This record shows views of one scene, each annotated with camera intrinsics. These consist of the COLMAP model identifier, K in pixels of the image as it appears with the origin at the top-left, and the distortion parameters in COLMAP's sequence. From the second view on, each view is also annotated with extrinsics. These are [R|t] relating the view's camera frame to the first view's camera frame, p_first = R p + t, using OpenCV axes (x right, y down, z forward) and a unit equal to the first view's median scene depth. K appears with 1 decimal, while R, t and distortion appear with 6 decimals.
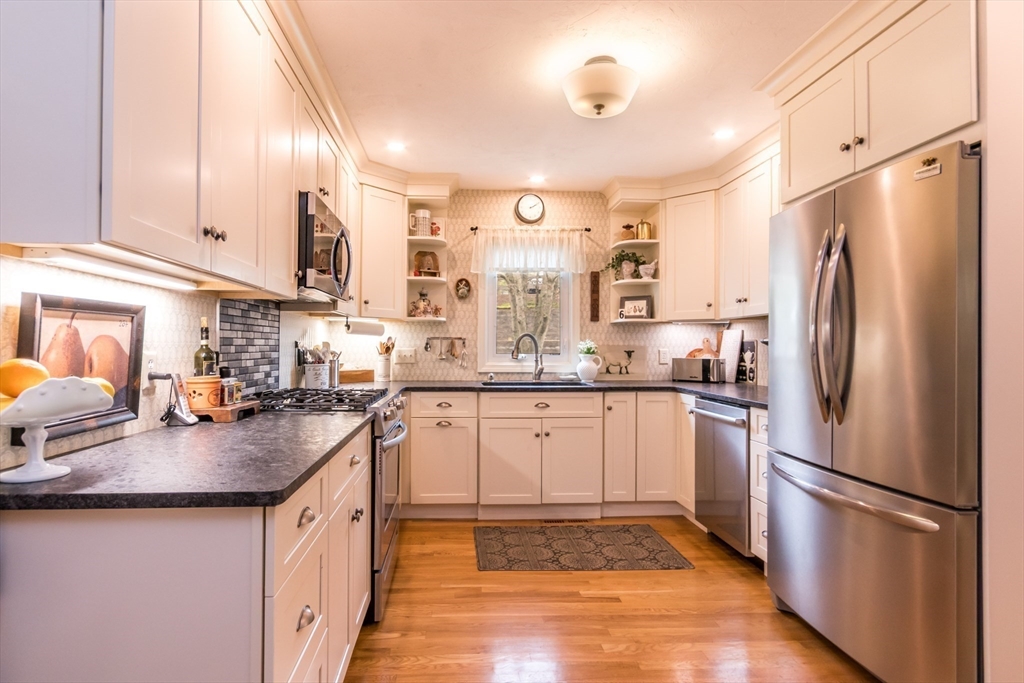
lens RADIAL K [[532.1, 0, 481.8], [0, 532.1, 339.9], [0, 0, 1]] dist [-0.003986, 0.000370]
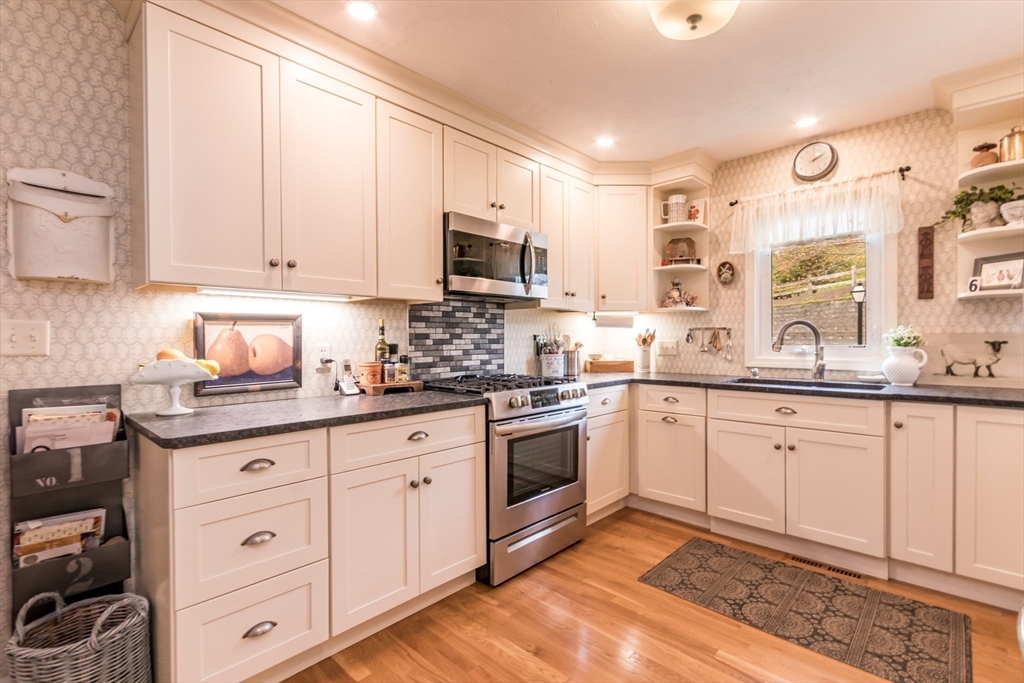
lens RADIAL K [[471.1, 0, 512.4], [0, 471.1, 342.4], [0, 0, 1]] dist [0.003313, -0.001674]
pose [[0.687183, -0.003130, -0.726477, 0.314468], [0.018358, 0.999746, 0.013057, 0.003951], [0.726252, -0.022309, 0.687066, 0.204175]]
